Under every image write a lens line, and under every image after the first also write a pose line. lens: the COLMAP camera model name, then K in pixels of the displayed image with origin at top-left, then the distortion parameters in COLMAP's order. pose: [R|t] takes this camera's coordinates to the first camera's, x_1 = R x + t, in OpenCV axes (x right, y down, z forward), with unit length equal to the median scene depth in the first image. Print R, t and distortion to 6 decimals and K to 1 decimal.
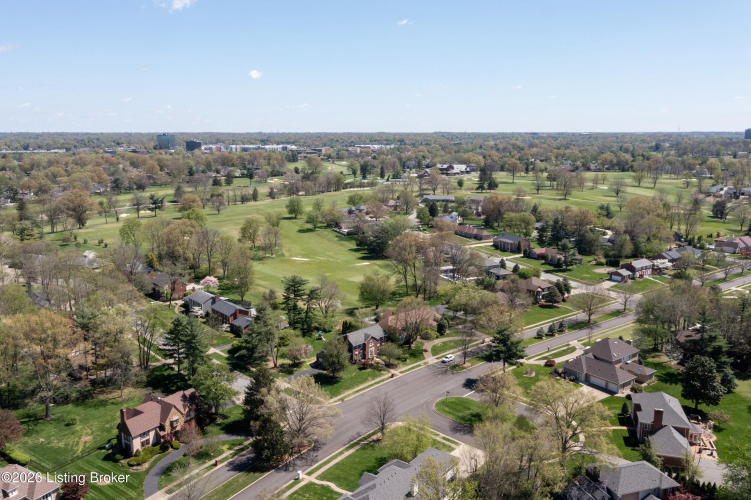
lens RADIAL K [[608.0, 0, 375.5], [0, 608.0, 250.0], [0, 0, 1]] dist [0.004051, 0.006179]
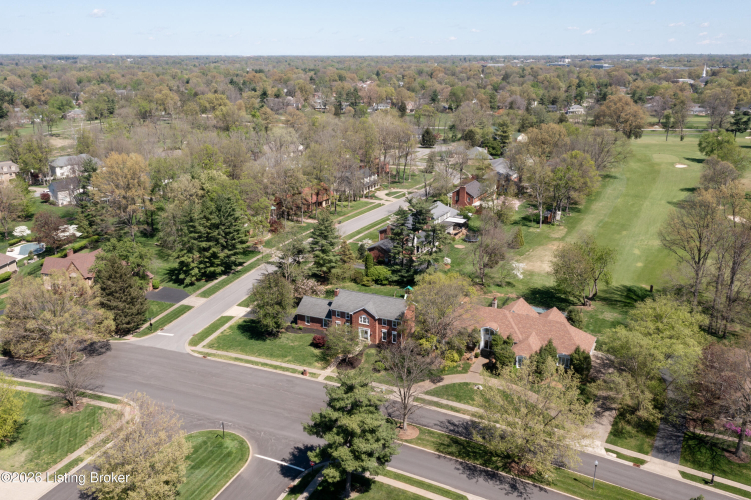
lens RADIAL K [[613.1, 0, 375.5], [0, 613.1, 250.0], [0, 0, 1]] dist [0.006666, 0.003325]
pose [[0.375219, 0.275888, -0.884927, 0.425917], [-0.187073, 0.957574, 0.219216, -0.039573], [0.907862, 0.083292, 0.410912, 0.625381]]
